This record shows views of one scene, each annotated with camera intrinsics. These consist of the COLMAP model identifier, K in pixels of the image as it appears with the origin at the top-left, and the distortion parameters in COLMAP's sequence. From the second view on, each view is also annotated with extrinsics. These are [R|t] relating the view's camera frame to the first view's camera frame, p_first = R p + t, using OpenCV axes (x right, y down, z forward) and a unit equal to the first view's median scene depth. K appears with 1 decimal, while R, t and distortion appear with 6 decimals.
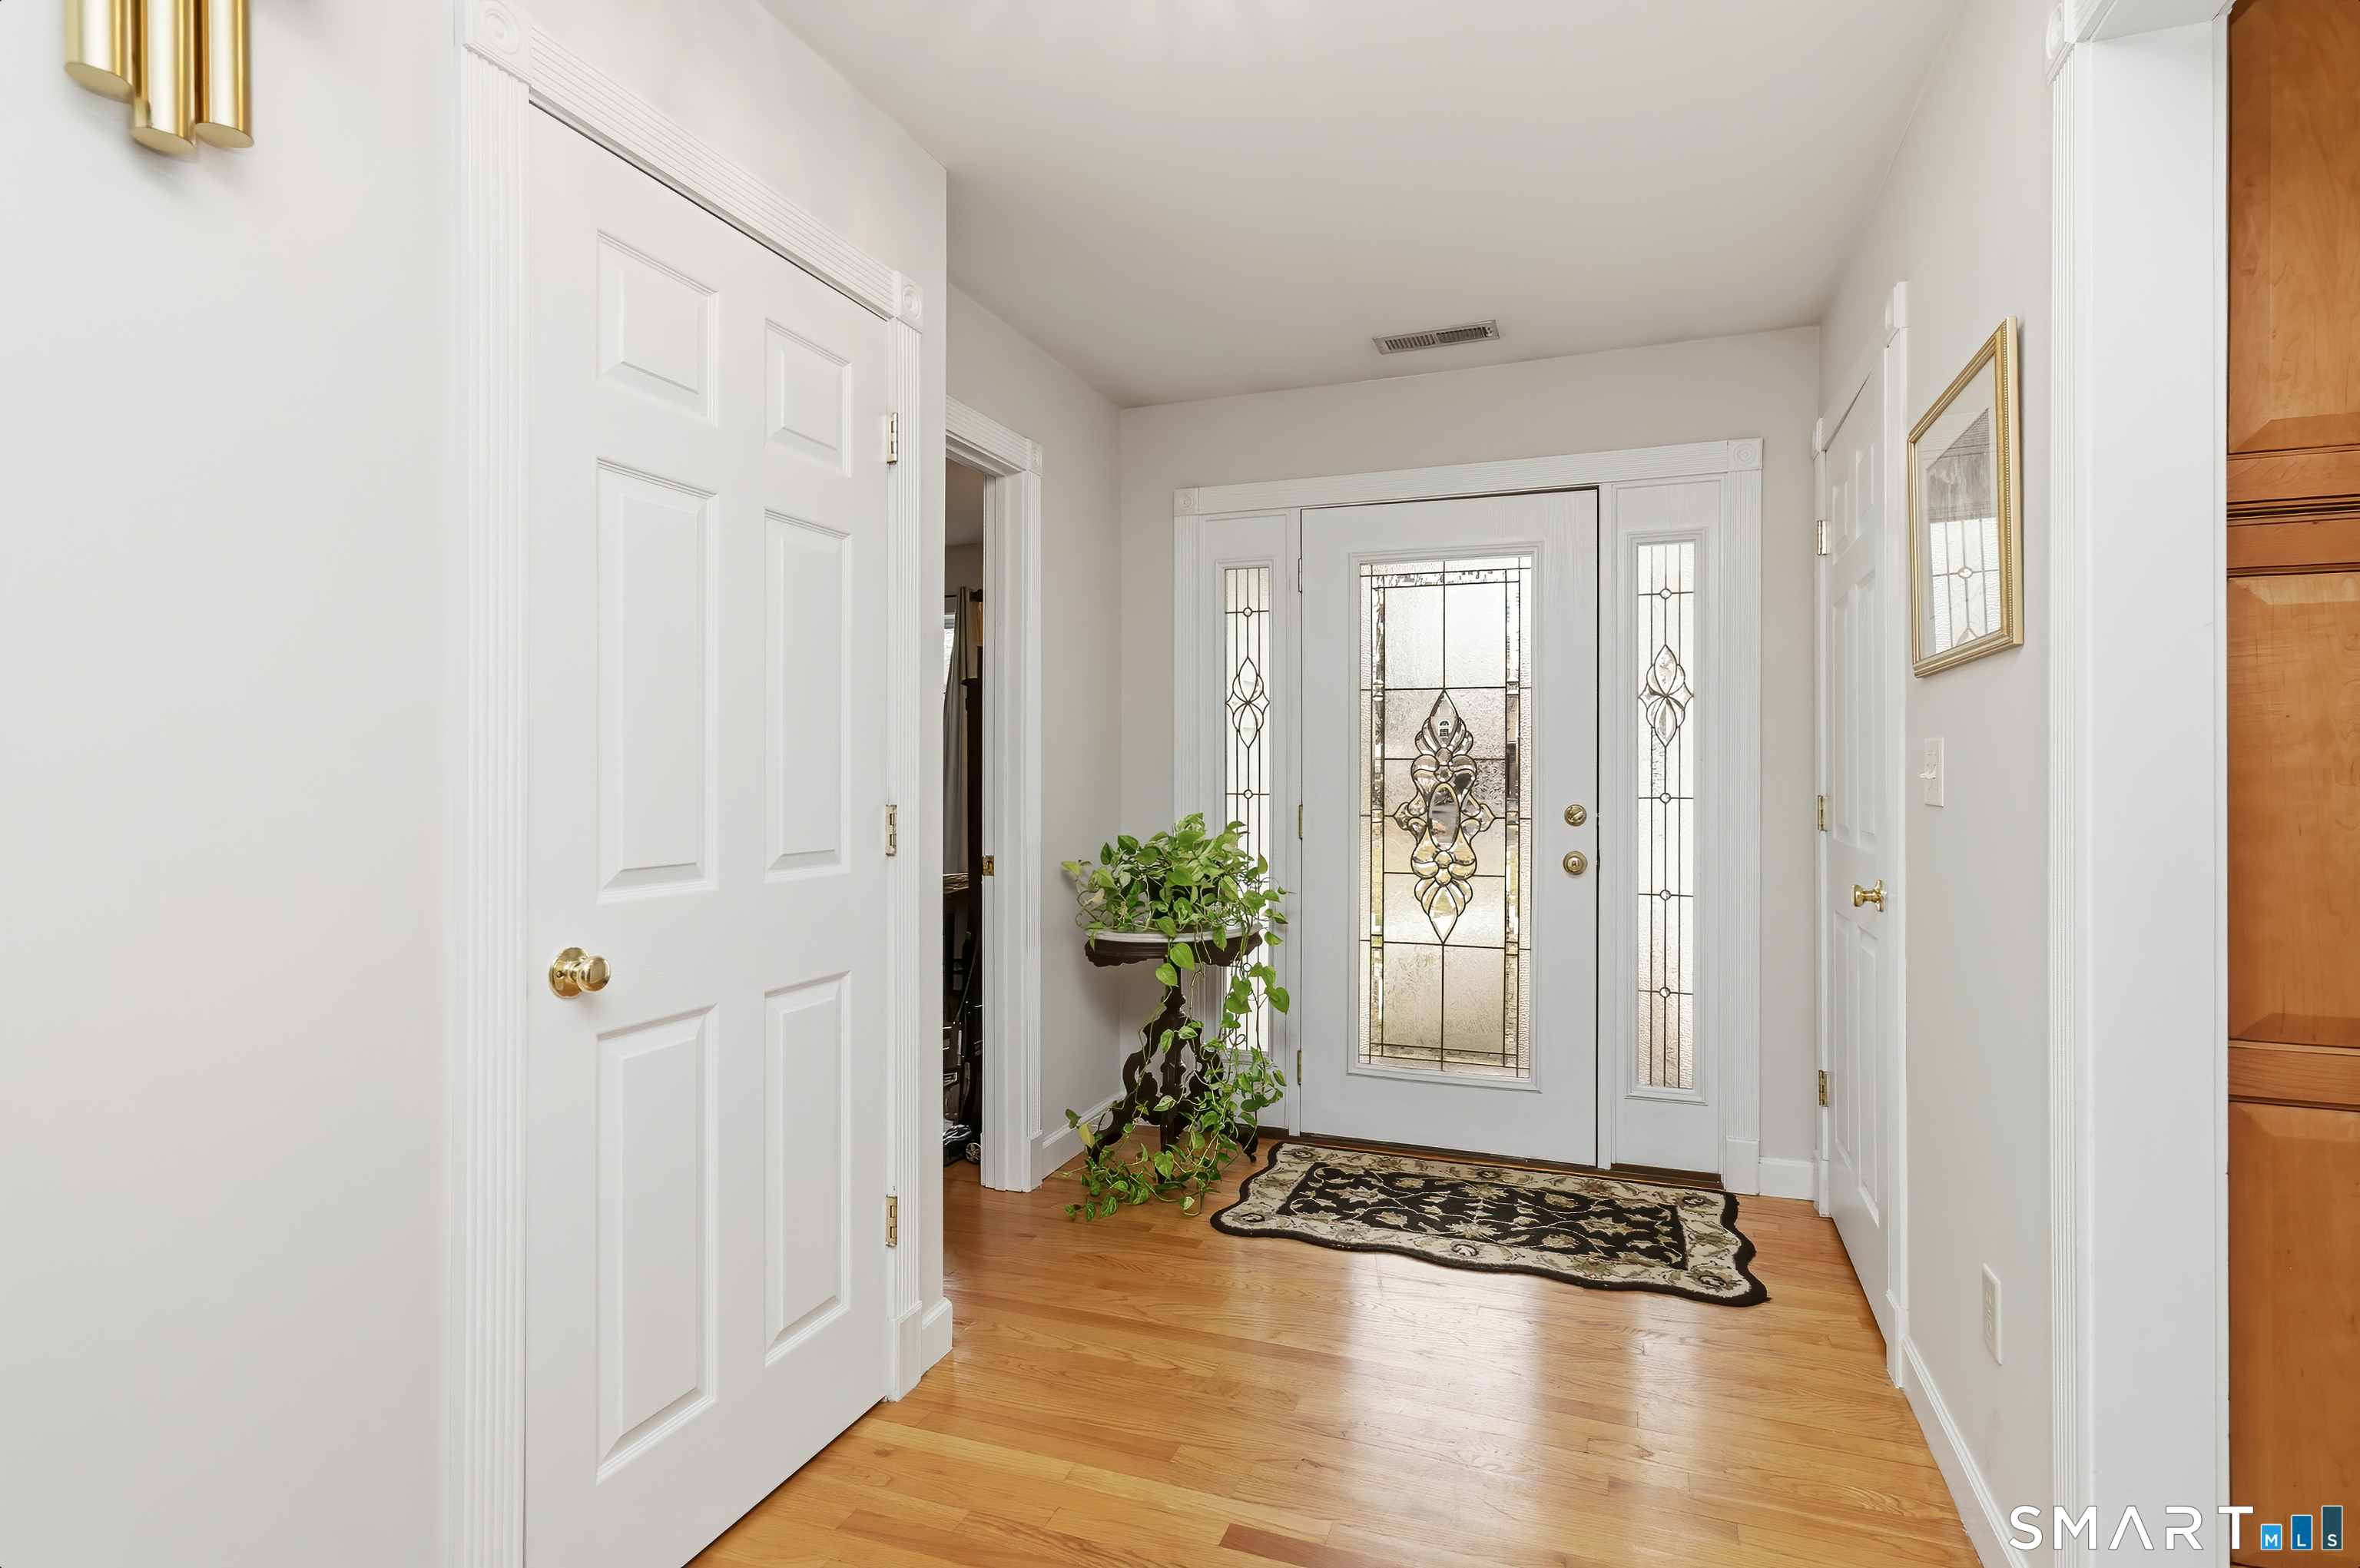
lens RADIAL K [[1156.1, 0, 1180.9], [0, 1156.1, 779.9], [0, 0, 1]] dist [-0.000369, 0.019785]
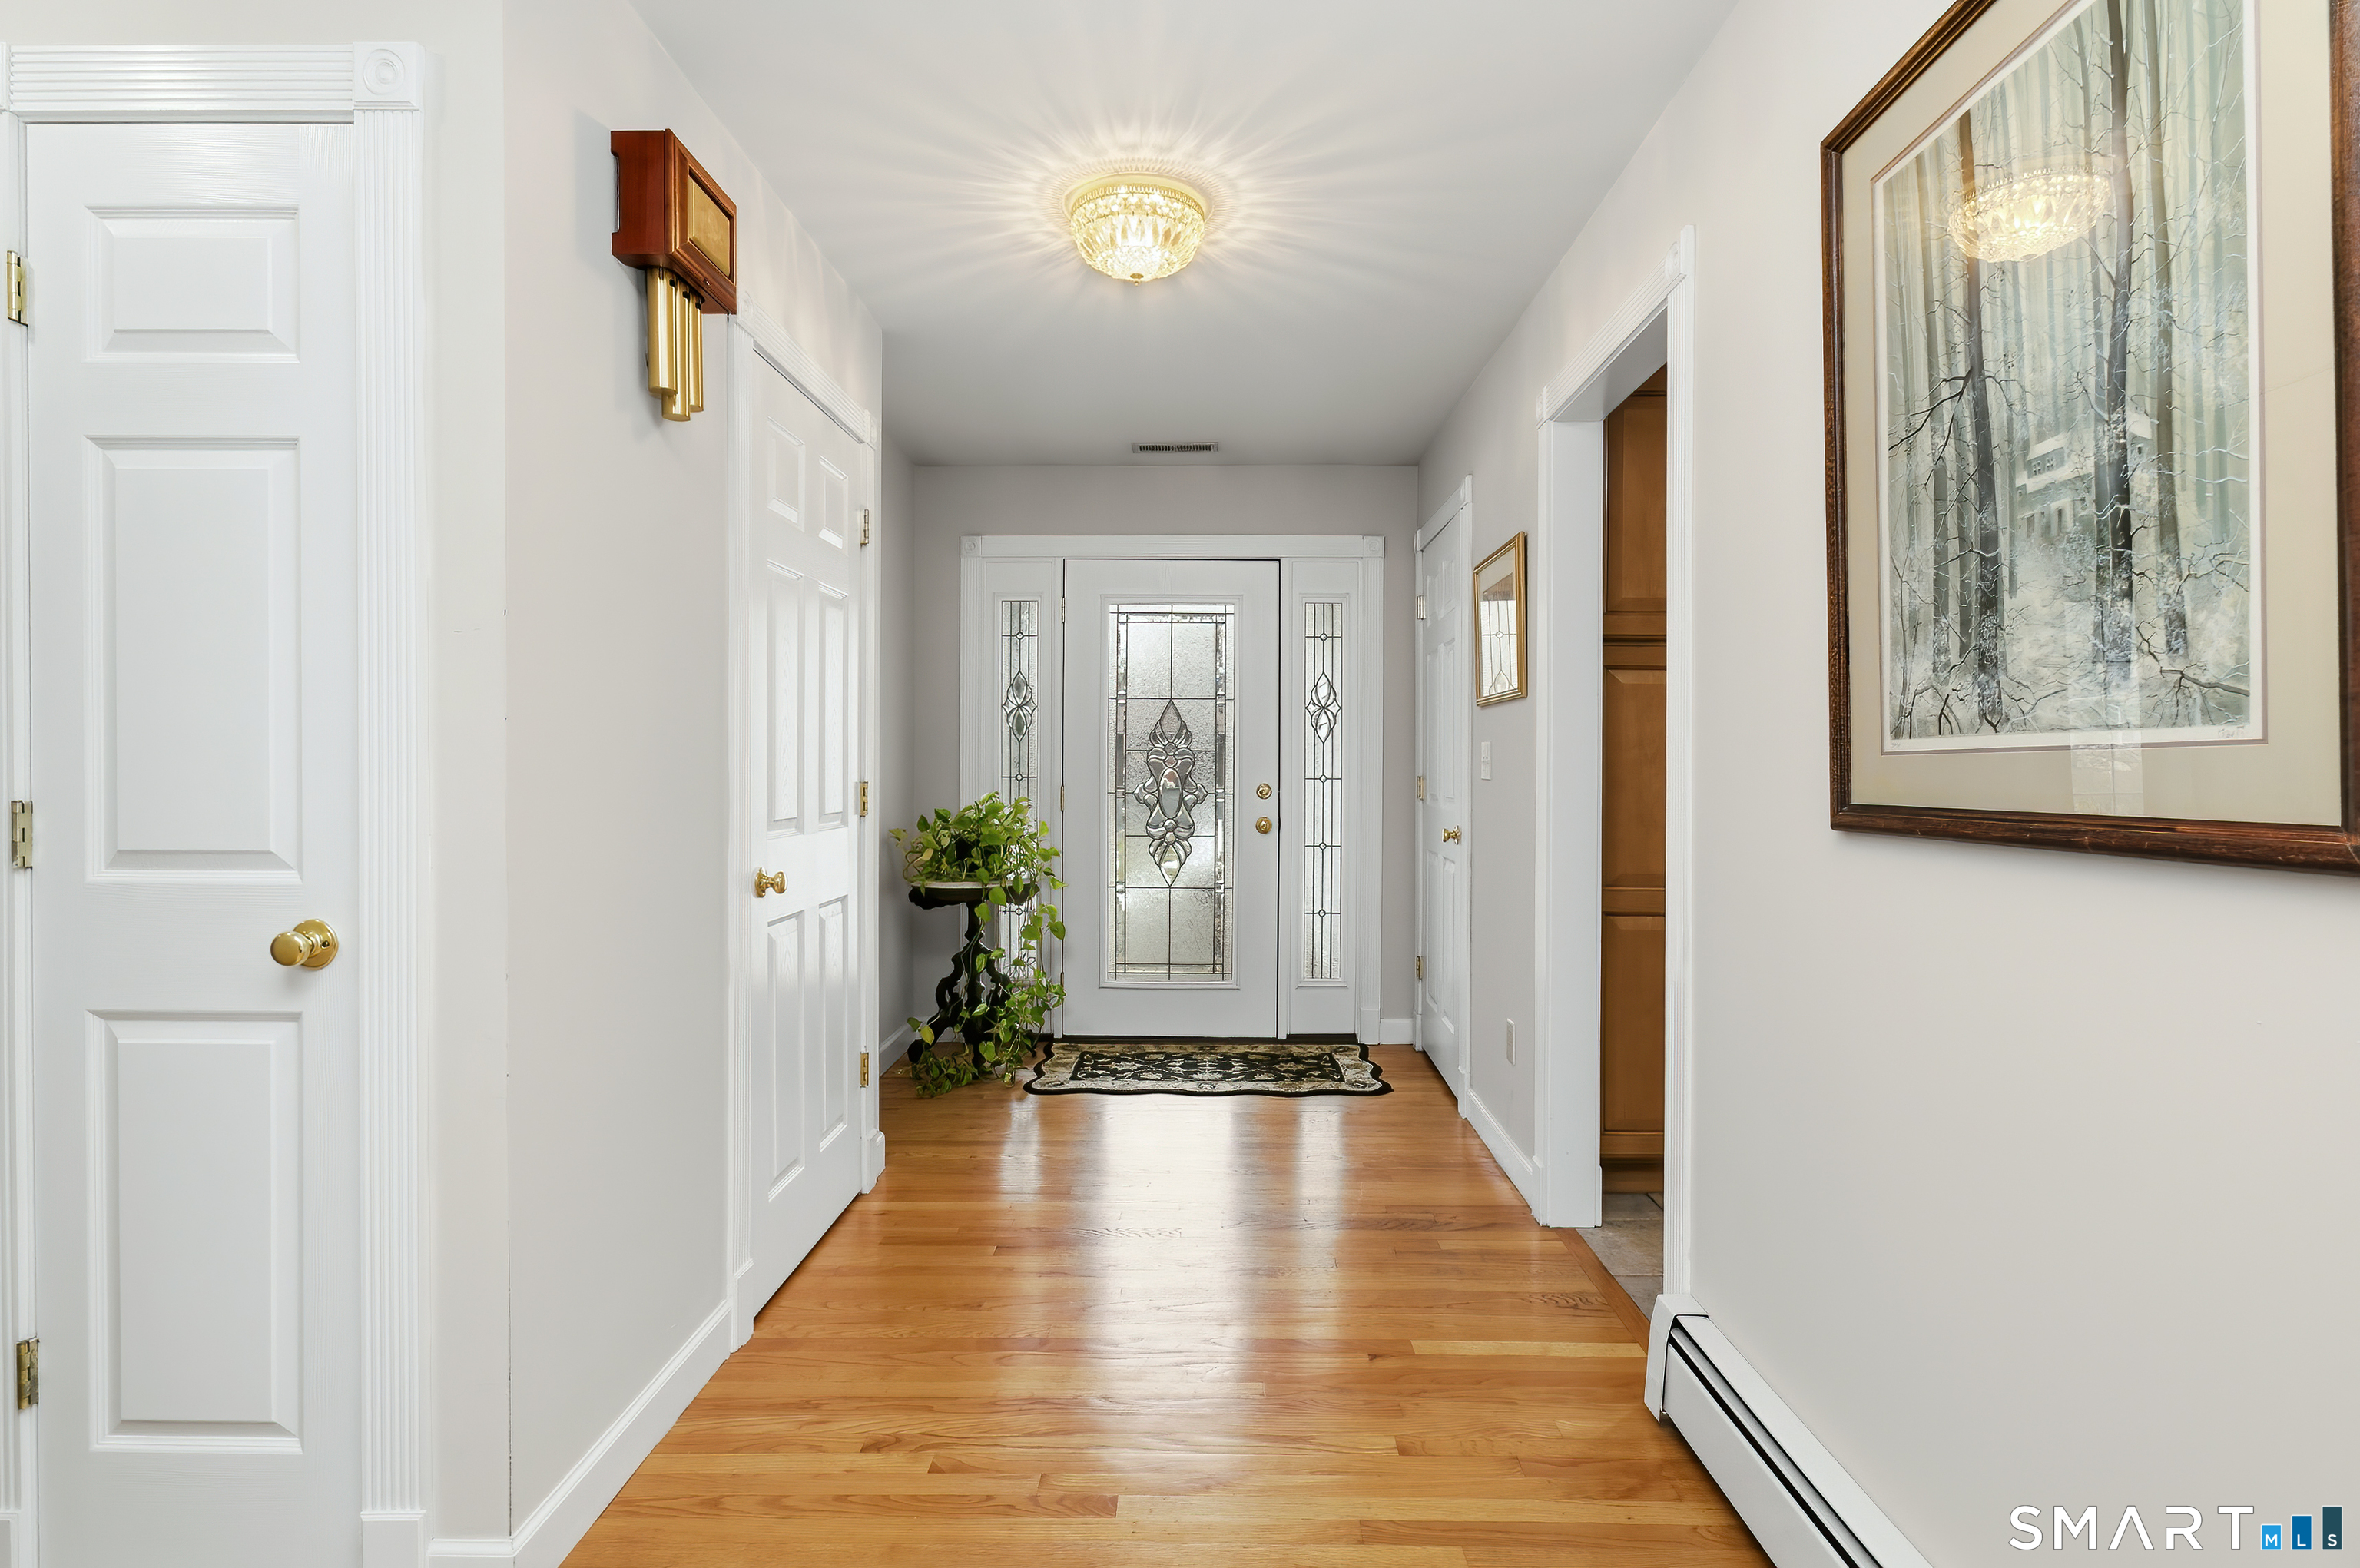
lens RADIAL K [[1146.3, 0, 1180.0], [0, 1146.3, 784.0], [0, 0, 1]] dist [0.000851, 0.000691]
pose [[0.946807, -0.002926, 0.321790, -0.218968], [-0.001648, 0.999901, 0.013939, 0.002511], [-0.321799, -0.013728, 0.946708, -0.311722]]
